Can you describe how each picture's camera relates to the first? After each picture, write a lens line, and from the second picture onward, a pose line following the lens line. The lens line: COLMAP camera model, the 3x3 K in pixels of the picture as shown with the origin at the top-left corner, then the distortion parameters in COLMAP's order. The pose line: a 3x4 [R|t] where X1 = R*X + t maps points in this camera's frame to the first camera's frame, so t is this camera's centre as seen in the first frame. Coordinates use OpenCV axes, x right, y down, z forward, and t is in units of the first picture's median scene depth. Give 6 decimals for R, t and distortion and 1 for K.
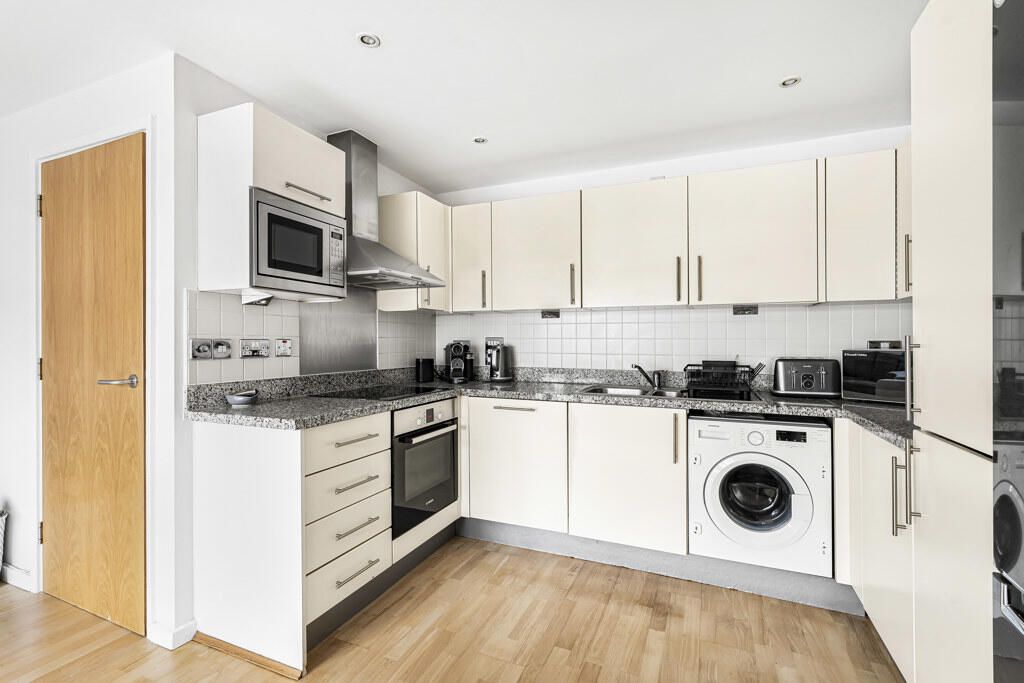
lens RADIAL K [[454.0, 0, 512.0], [0, 454.0, 341.5], [0, 0, 1]] dist [0.003235, 0.000371]
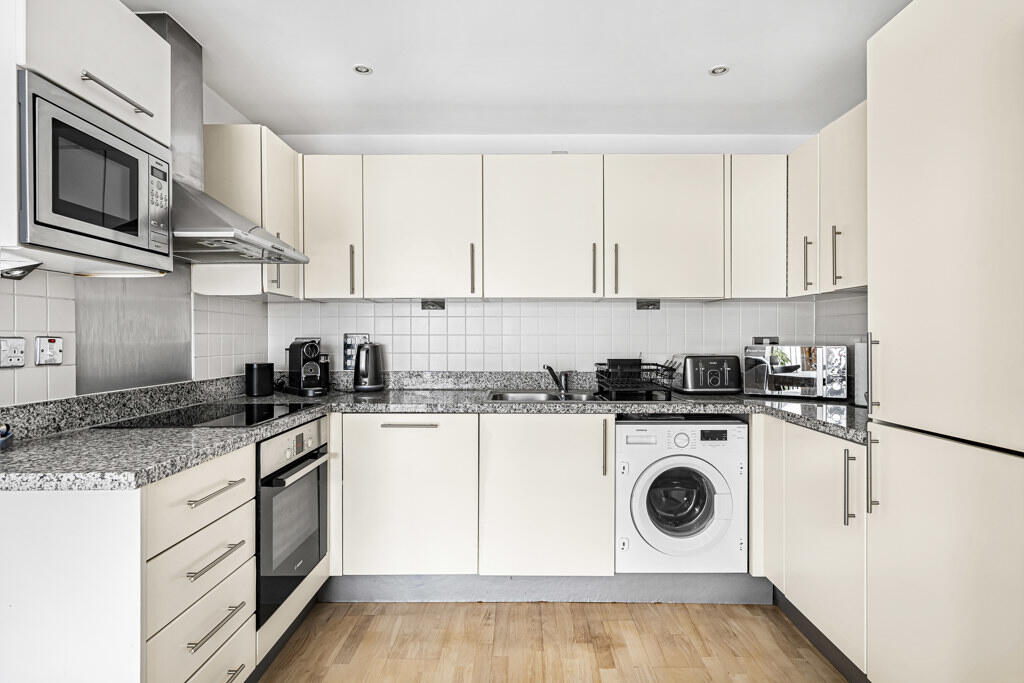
lens RADIAL K [[523.9, 0, 513.9], [0, 523.9, 341.3], [0, 0, 1]] dist [0.000743, 0.000382]
pose [[0.921130, -0.005172, 0.389221, -0.190880], [0.002663, 0.999972, 0.006985, -0.001915], [-0.389246, -0.005398, 0.921118, 0.116269]]
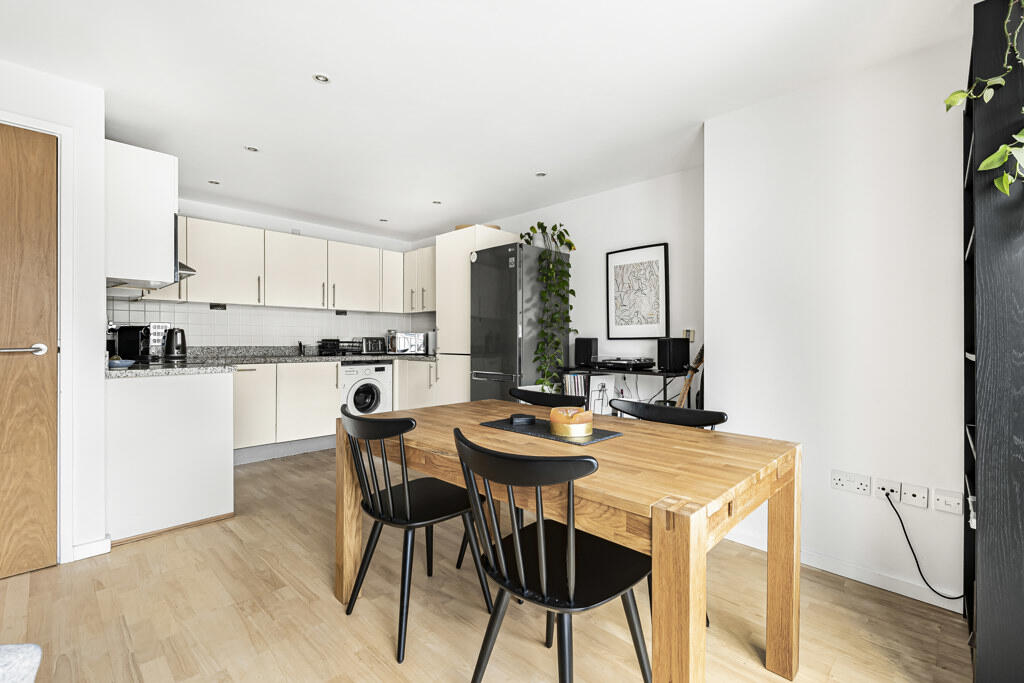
lens RADIAL K [[446.3, 0, 512.0], [0, 446.3, 341.5], [0, 0, 1]] dist [0.014771, 0.000056]
pose [[0.350966, -0.004069, 0.936379, -1.141625], [-0.003744, 0.999976, 0.005749, 0.043279], [-0.936381, -0.005523, 0.350943, -0.389817]]
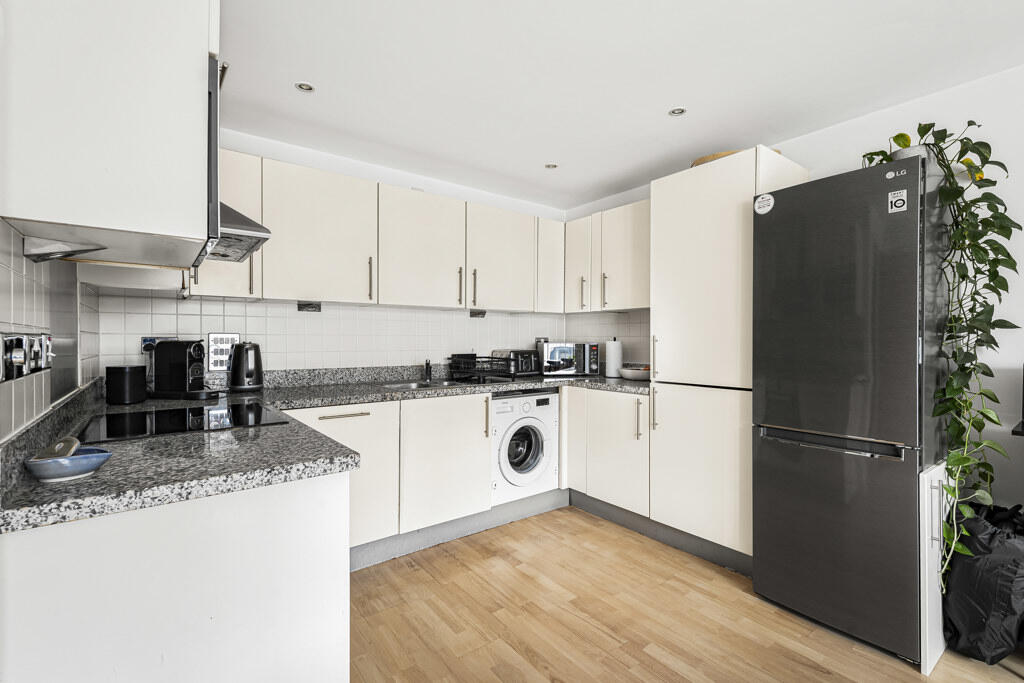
lens RADIAL K [[458.3, 0, 522.3], [0, 458.3, 338.0], [0, 0, 1]] dist [0.001420, 0.000059]
pose [[0.475649, -0.000032, 0.879635, -0.645256], [0.000149, 1.000000, -0.000044, -0.000946], [-0.879635, 0.000152, 0.475649, 0.303191]]
